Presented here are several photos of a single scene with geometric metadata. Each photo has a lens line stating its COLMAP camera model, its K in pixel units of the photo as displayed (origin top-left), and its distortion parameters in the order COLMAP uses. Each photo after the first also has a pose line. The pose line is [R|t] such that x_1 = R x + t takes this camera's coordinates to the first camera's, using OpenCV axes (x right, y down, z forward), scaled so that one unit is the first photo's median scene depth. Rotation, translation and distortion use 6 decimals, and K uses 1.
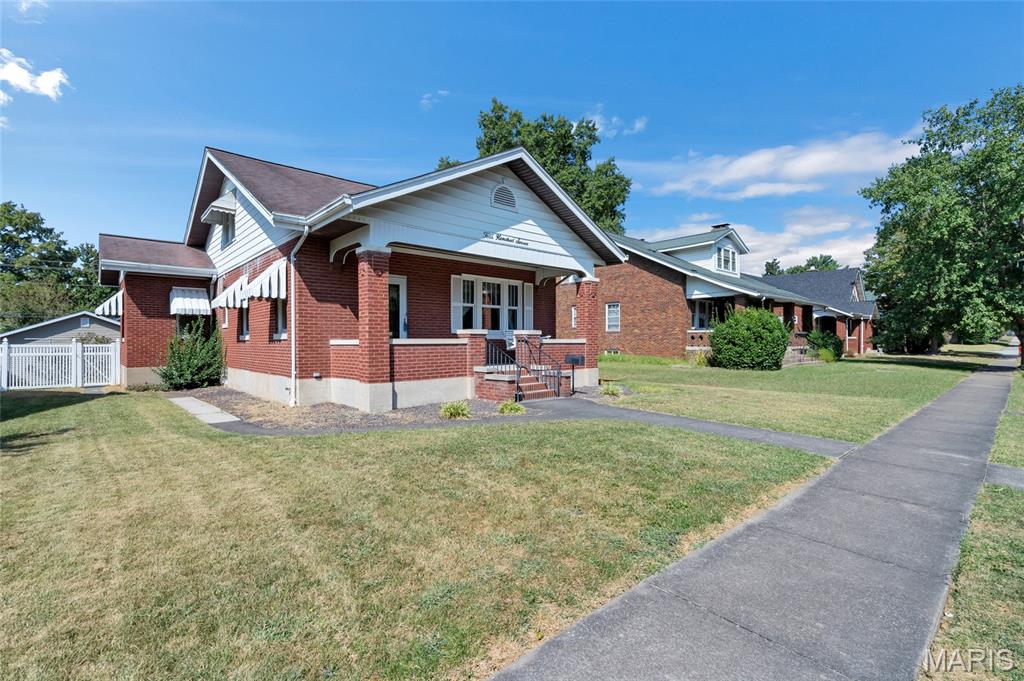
lens RADIAL K [[468.7, 0, 512.0], [0, 468.7, 340.5], [0, 0, 1]] dist [-0.000920, 0.000226]
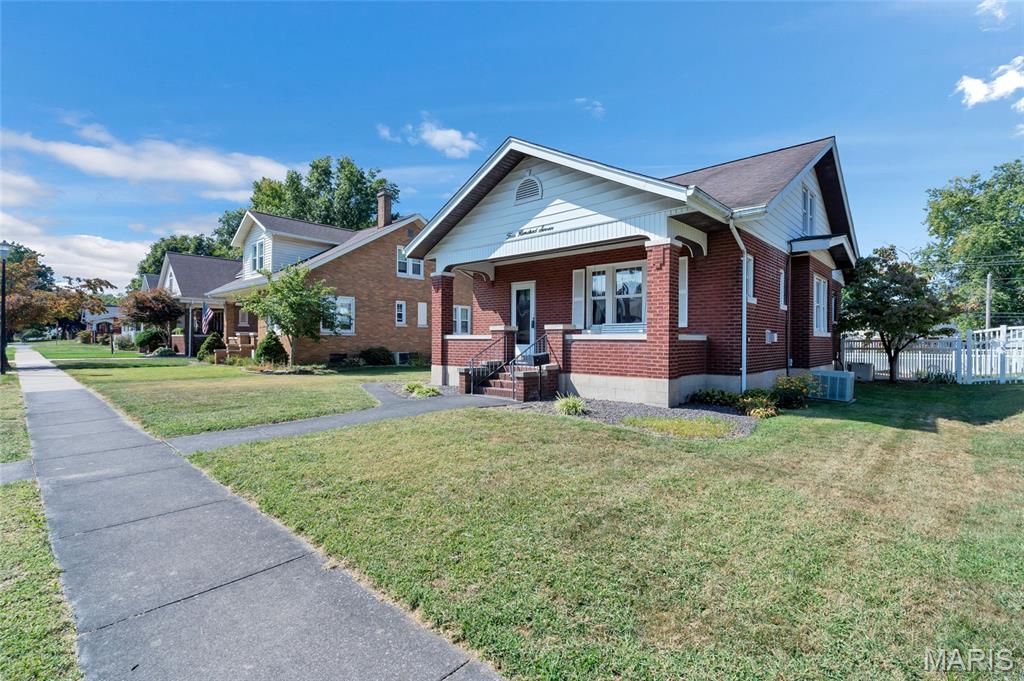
lens RADIAL K [[468.7, 0, 512.0], [0, 468.7, 340.5], [0, 0, 1]] dist [-0.000920, 0.000226]
pose [[0.089498, 0.007381, -0.995960, 0.845981], [-0.000360, 0.999973, 0.007379, 0.001443], [0.995987, -0.000302, 0.089498, 0.777871]]
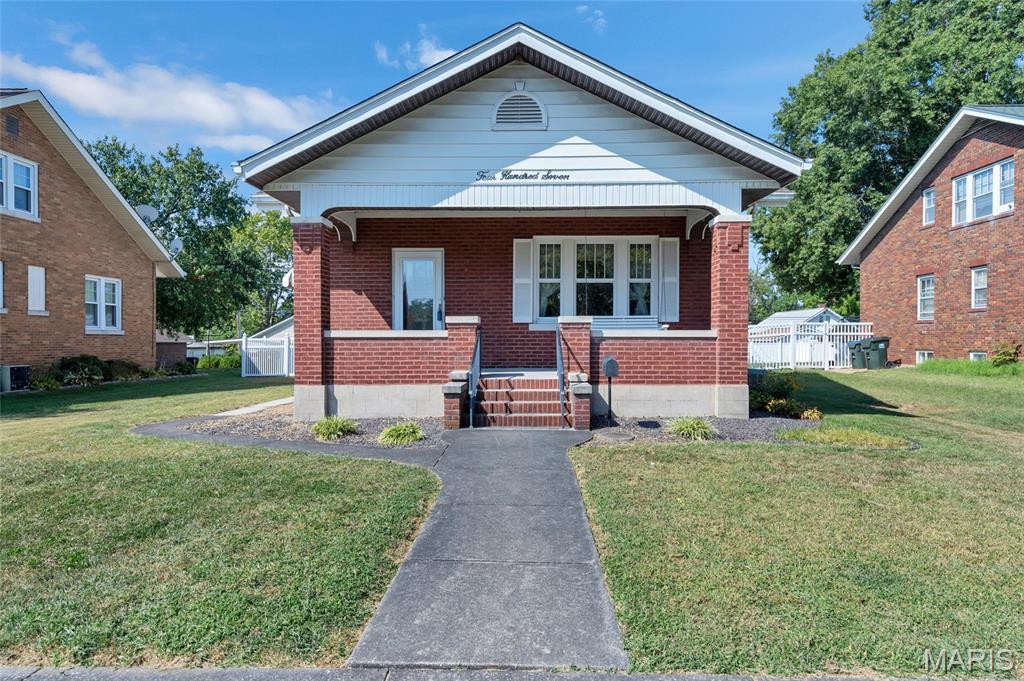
lens RADIAL K [[609.9, 0, 512.0], [0, 609.9, 340.5], [0, 0, 1]] dist [0.006637, 0.000839]
pose [[0.722971, 0.006202, -0.690850, 0.496126], [0.000120, 0.999959, 0.009102, 0.002770], [0.690878, -0.006663, 0.722940, 0.337254]]
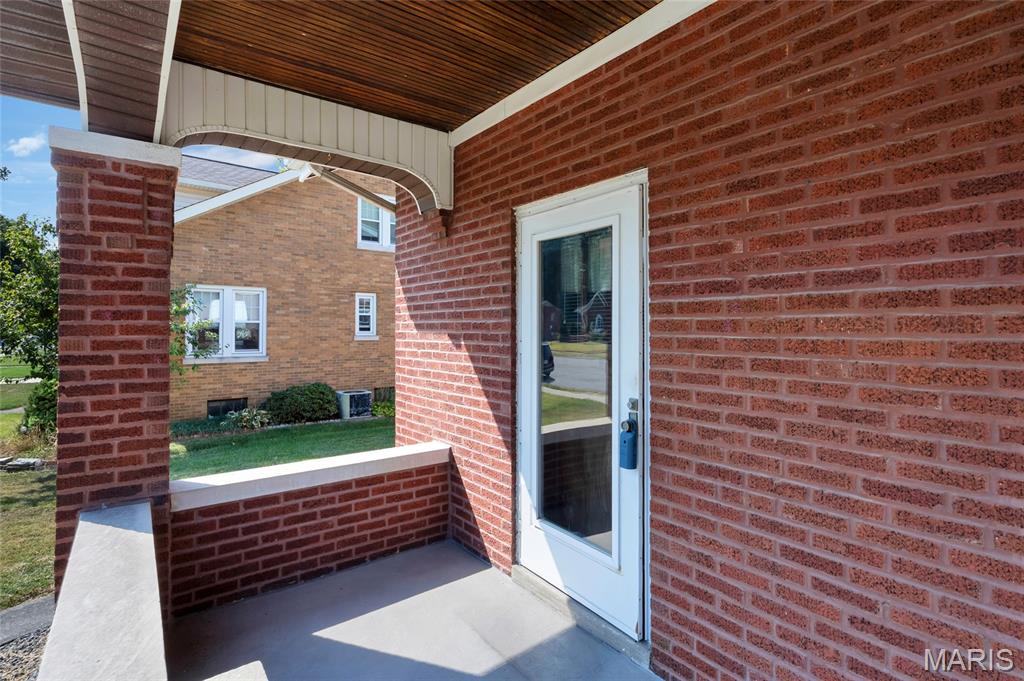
lens RADIAL K [[484.5, 0, 509.0], [0, 484.5, 326.9], [0, 0, 1]] dist [-0.000723, 0.000025]
pose [[-0.072307, 0.001559, -0.997381, -0.031041], [0.002187, 0.999997, 0.001405, -0.070286], [0.997380, -0.002079, -0.072310, 0.888978]]
